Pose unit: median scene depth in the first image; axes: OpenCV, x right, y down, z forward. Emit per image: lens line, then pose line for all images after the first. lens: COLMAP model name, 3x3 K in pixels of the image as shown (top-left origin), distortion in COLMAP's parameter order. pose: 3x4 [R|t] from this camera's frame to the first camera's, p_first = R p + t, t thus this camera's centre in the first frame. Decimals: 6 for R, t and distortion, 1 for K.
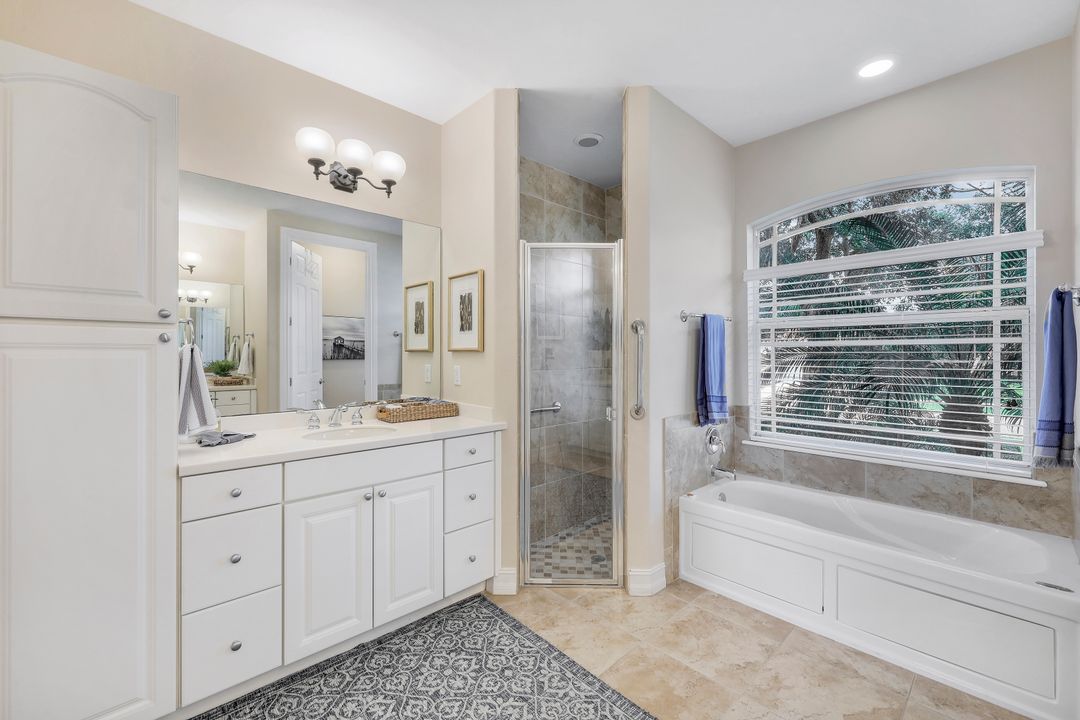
lens RADIAL K [[450.4, 0, 541.4], [0, 450.4, 354.9], [0, 0, 1]] dist [0.004104, -0.001310]
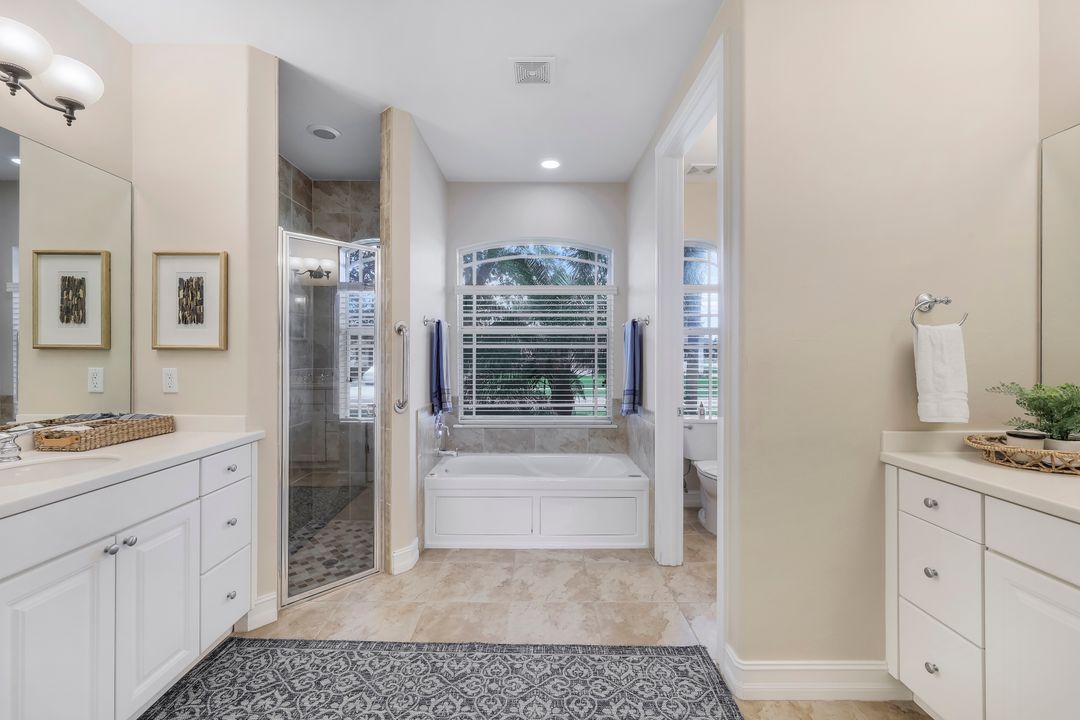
lens RADIAL K [[450.4, 0, 540.5], [0, 450.4, 357.3], [0, 0, 1]] dist [0.004104, -0.001310]
pose [[0.677253, -0.002618, 0.735745, -0.360167], [-0.001151, 0.999989, 0.004617, 0.001288], [-0.735749, -0.003974, 0.677242, 0.003883]]
